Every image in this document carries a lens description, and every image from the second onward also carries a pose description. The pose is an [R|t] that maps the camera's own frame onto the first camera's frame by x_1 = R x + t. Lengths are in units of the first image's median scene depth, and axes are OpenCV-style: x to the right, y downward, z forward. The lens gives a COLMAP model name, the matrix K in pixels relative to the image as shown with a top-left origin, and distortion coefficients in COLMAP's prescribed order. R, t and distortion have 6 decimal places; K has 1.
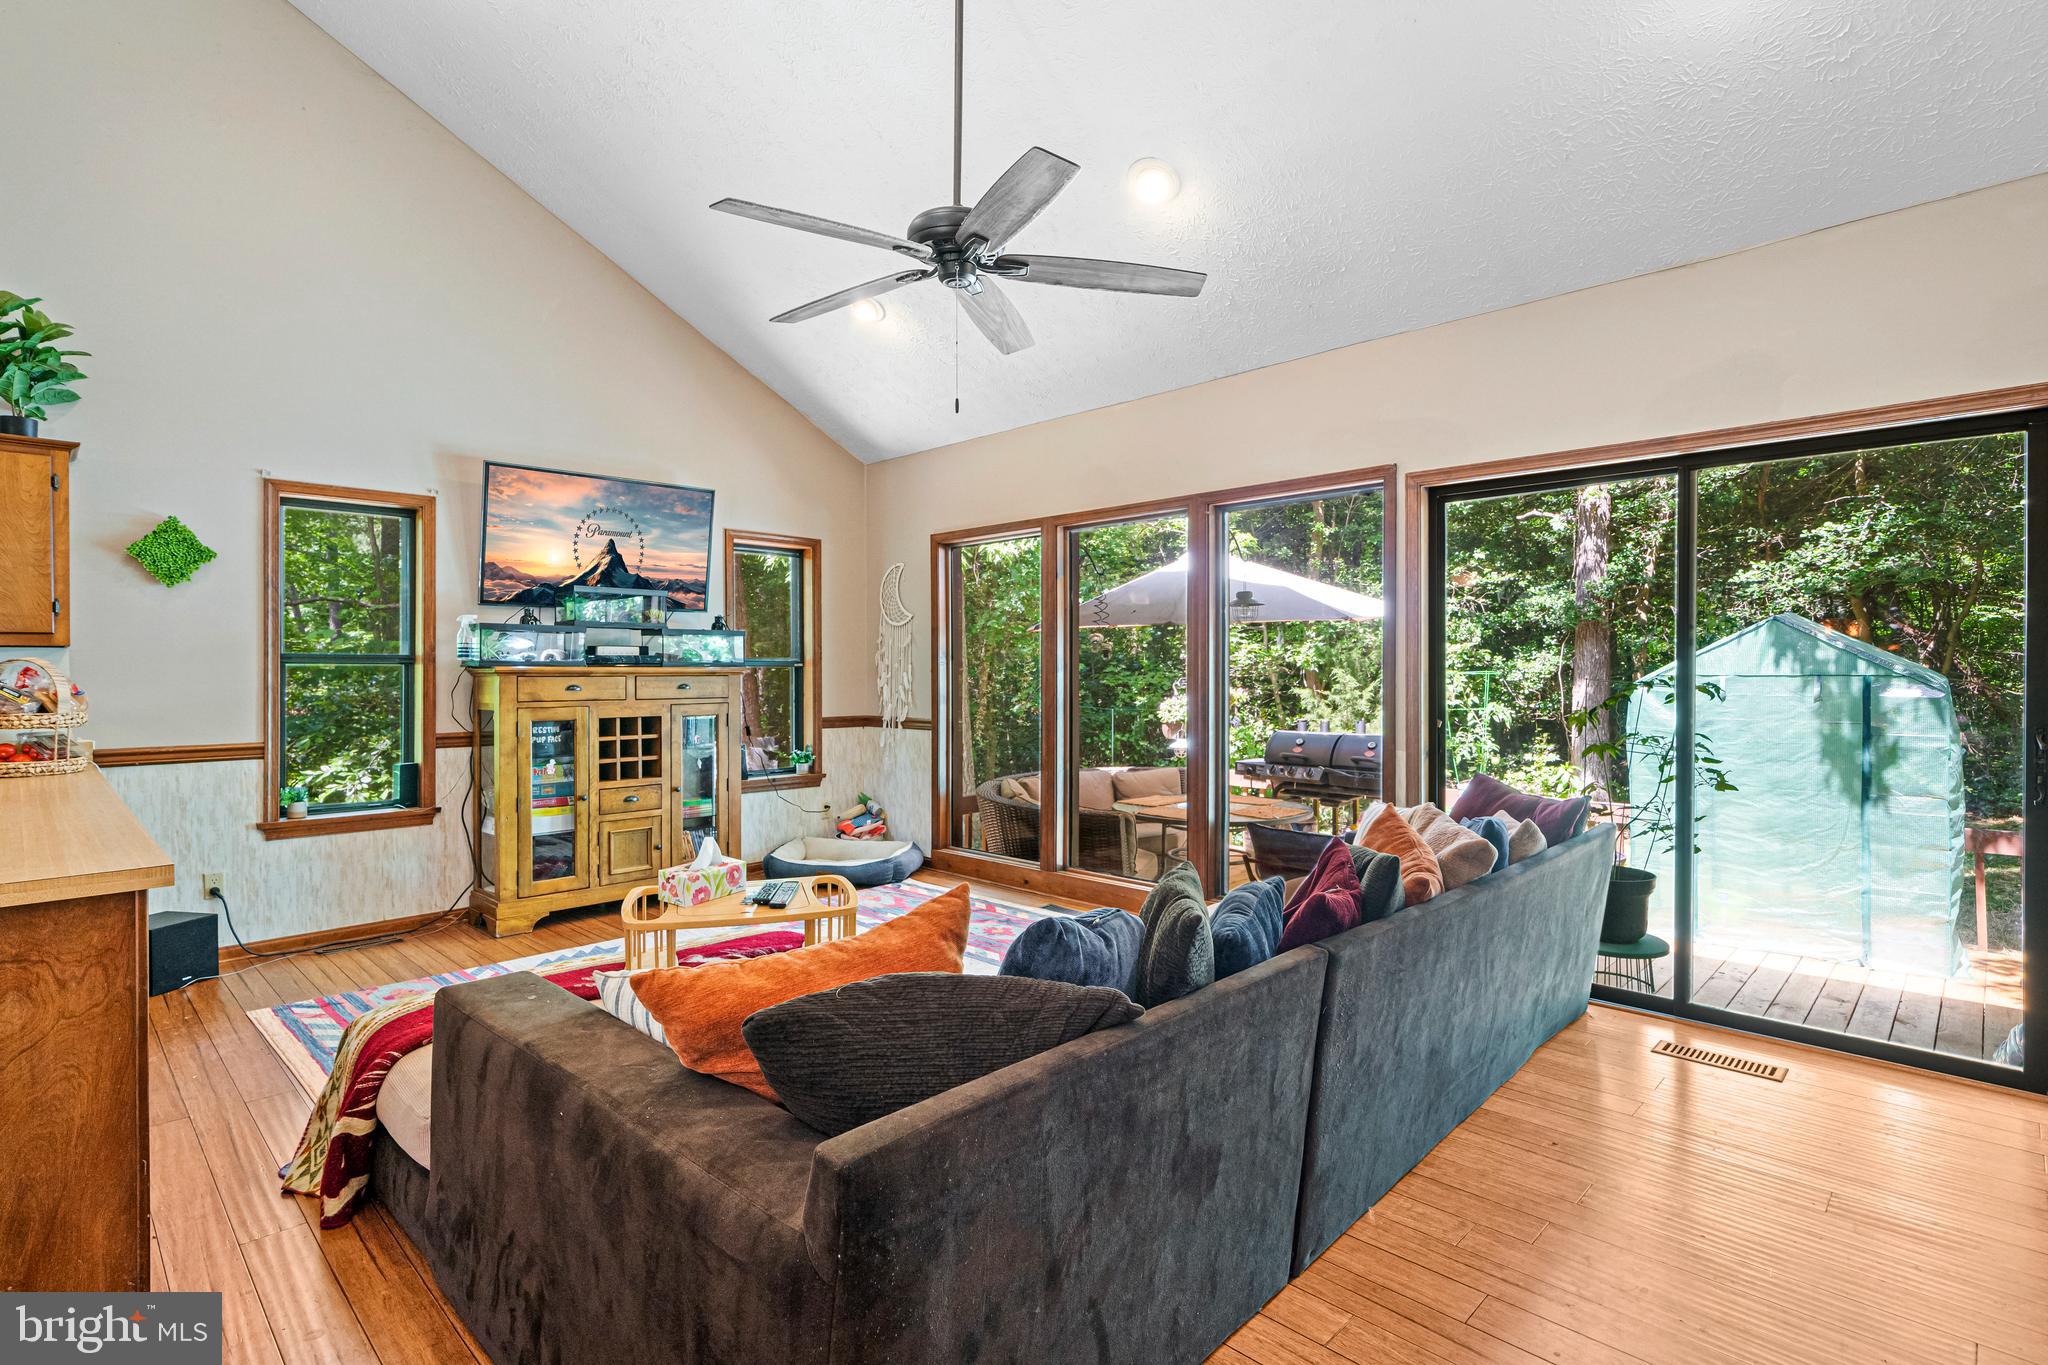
lens RADIAL K [[995.8, 0, 1009.1], [0, 995.8, 674.2], [0, 0, 1]] dist [0.003190, -0.001453]
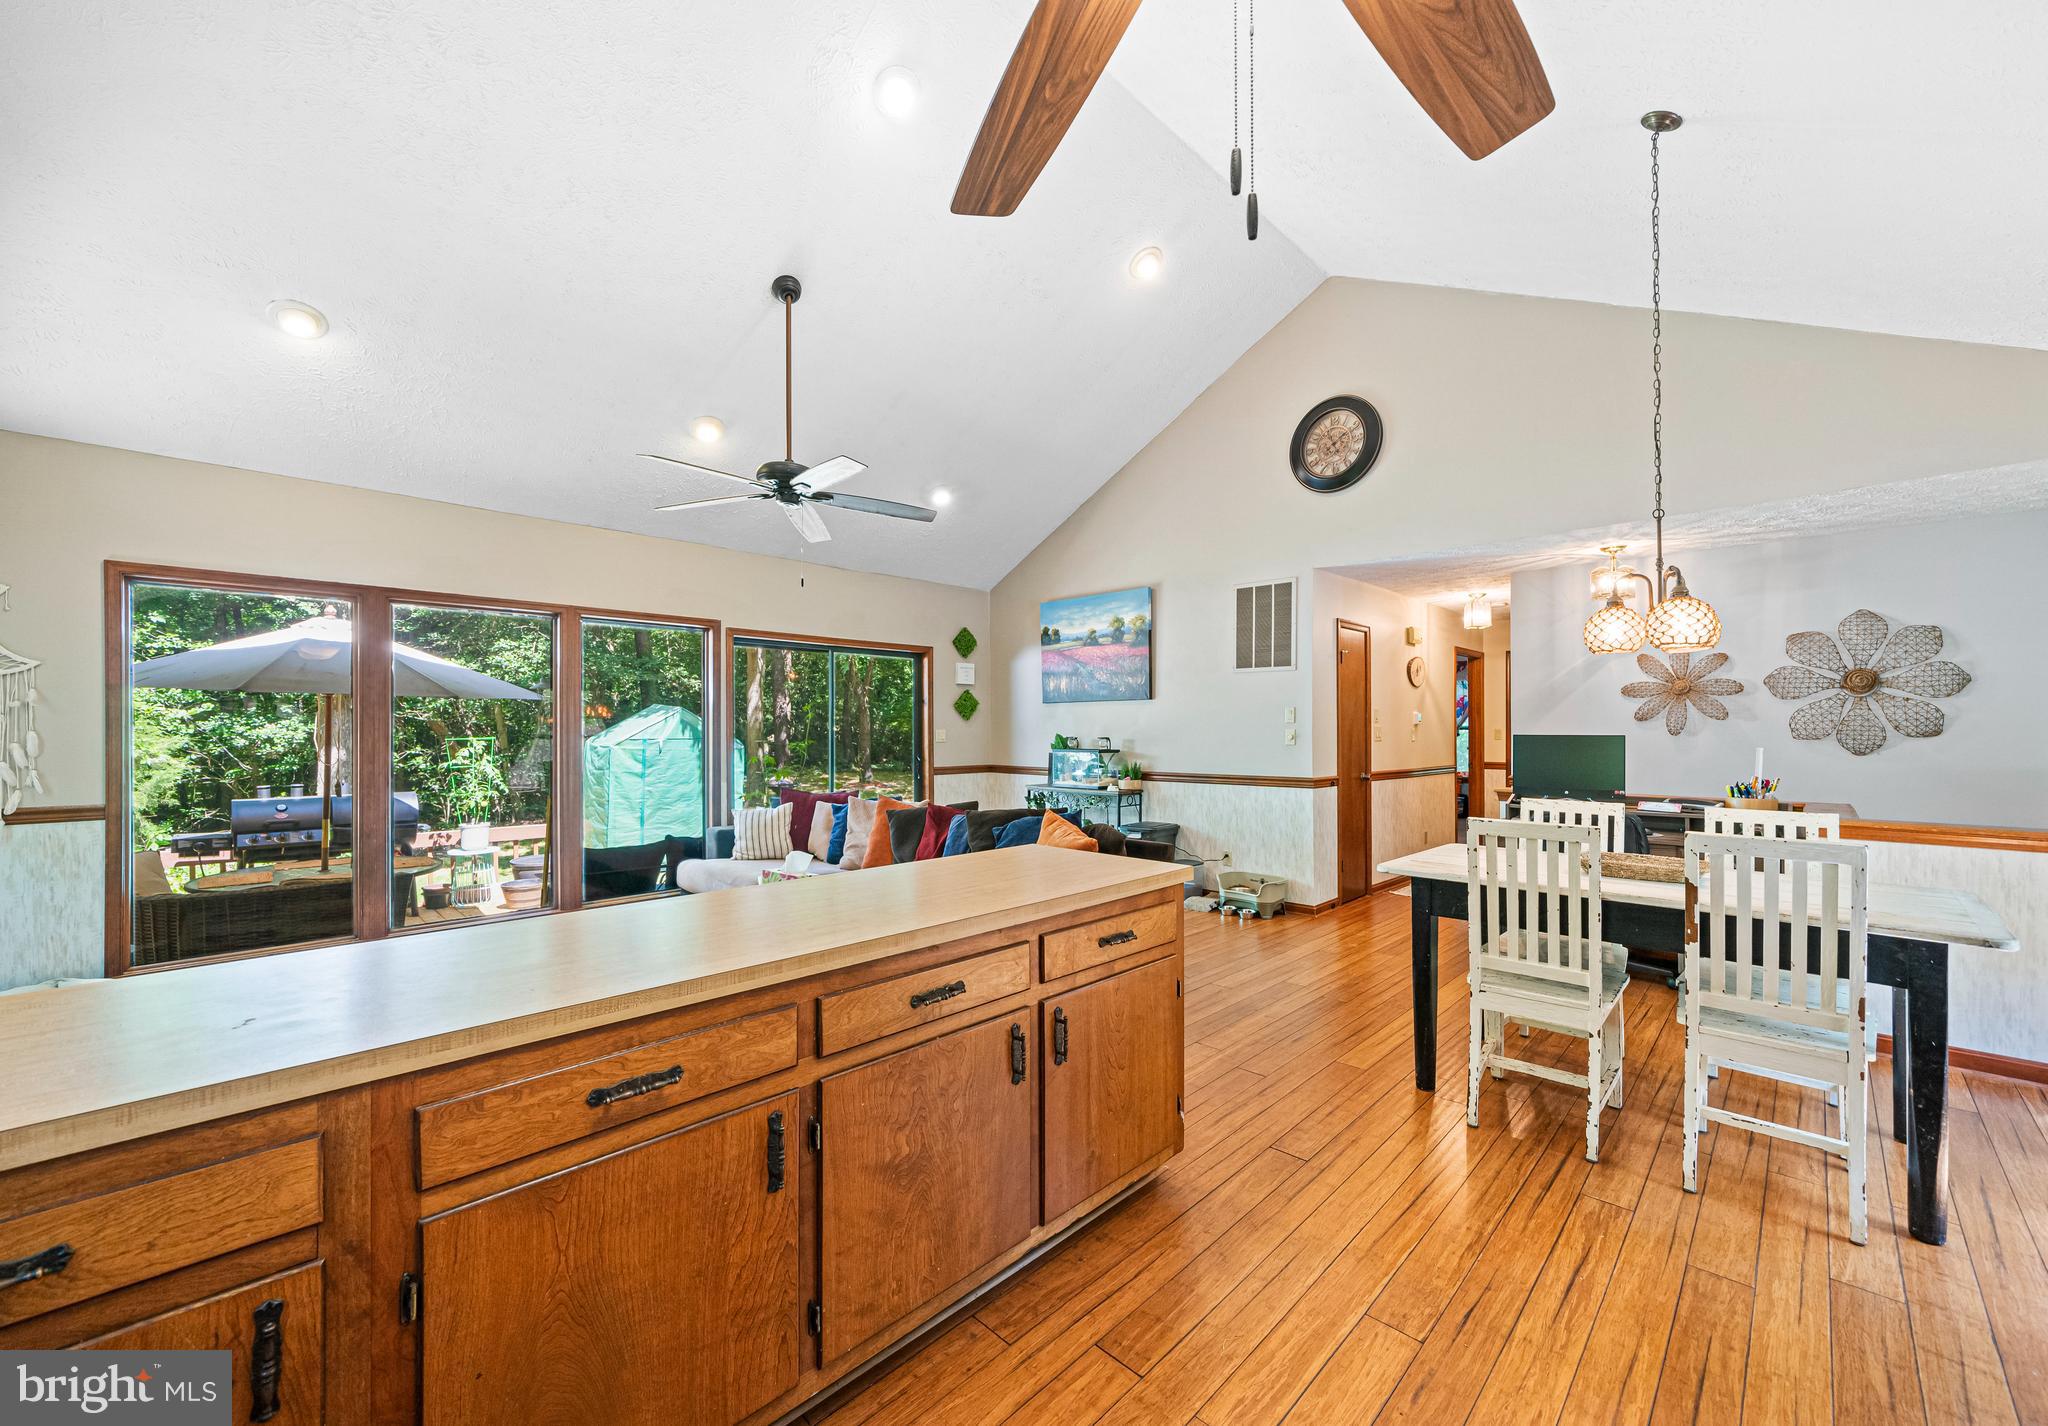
lens RADIAL K [[773.2, 0, 1033.4], [0, 773.2, 726.7], [0, 0, 1]] dist [-0.025792, -0.000105]
pose [[-0.002196, 0.003015, 0.999993, -0.957288], [0.007939, 0.999964, -0.002998, -0.015772], [-0.999966, 0.007933, -0.002220, 0.436338]]
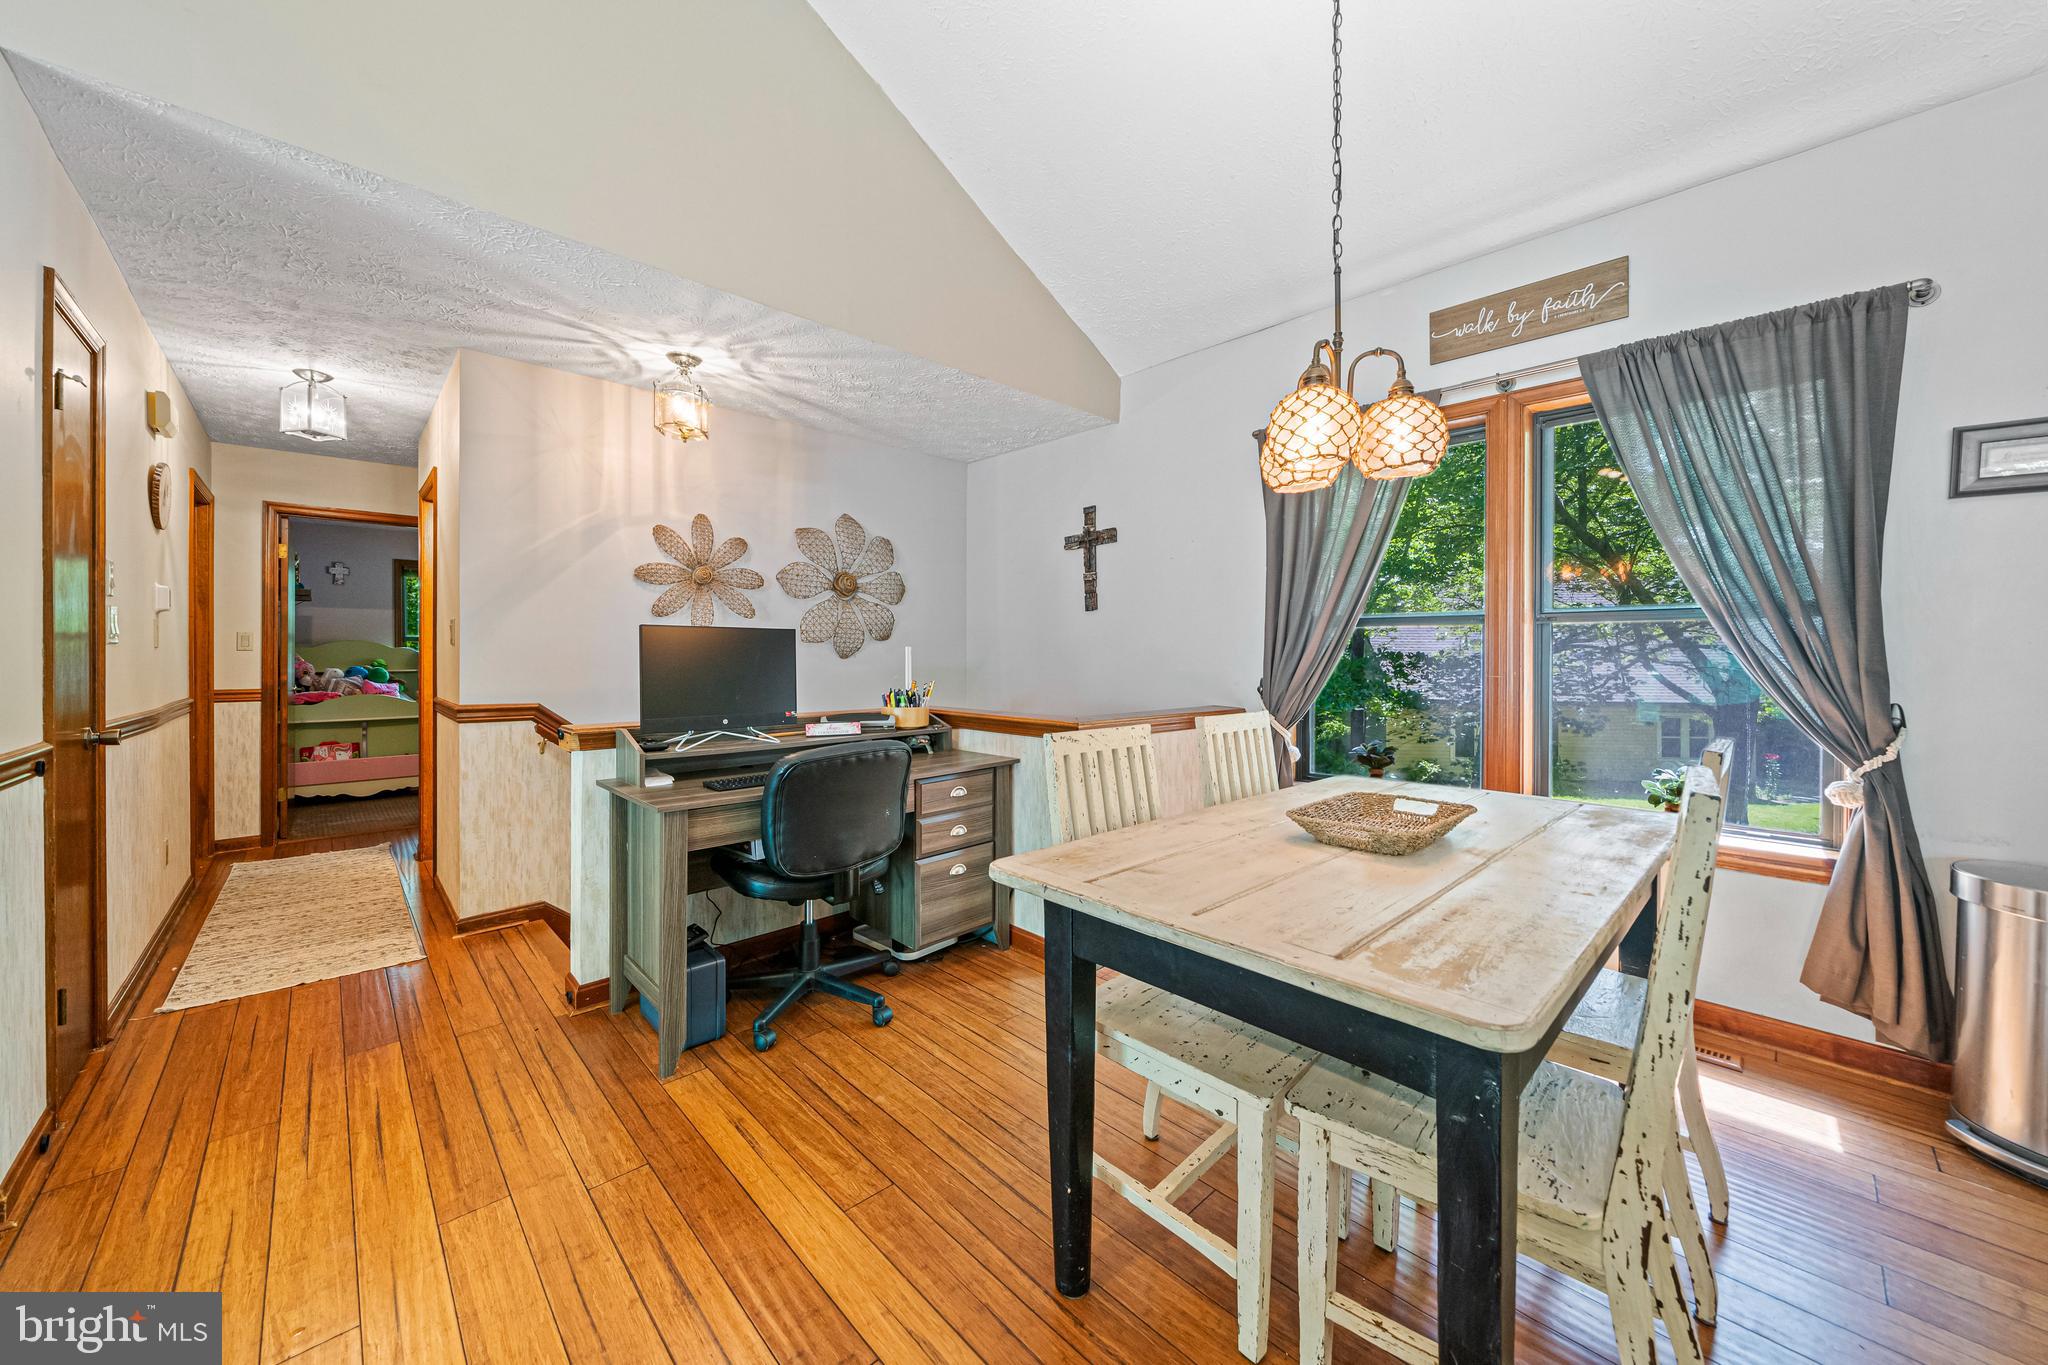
lens RADIAL K [[733.1, 0, 1011.2], [0, 733.1, 656.2], [0, 0, 1]] dist [-0.010560, 0.000244]
pose [[-0.999542, 0.001544, 0.030223, -0.224323], [0.001762, 0.999973, 0.007176, 0.017646], [-0.030211, 0.007226, -0.999517, 0.306700]]
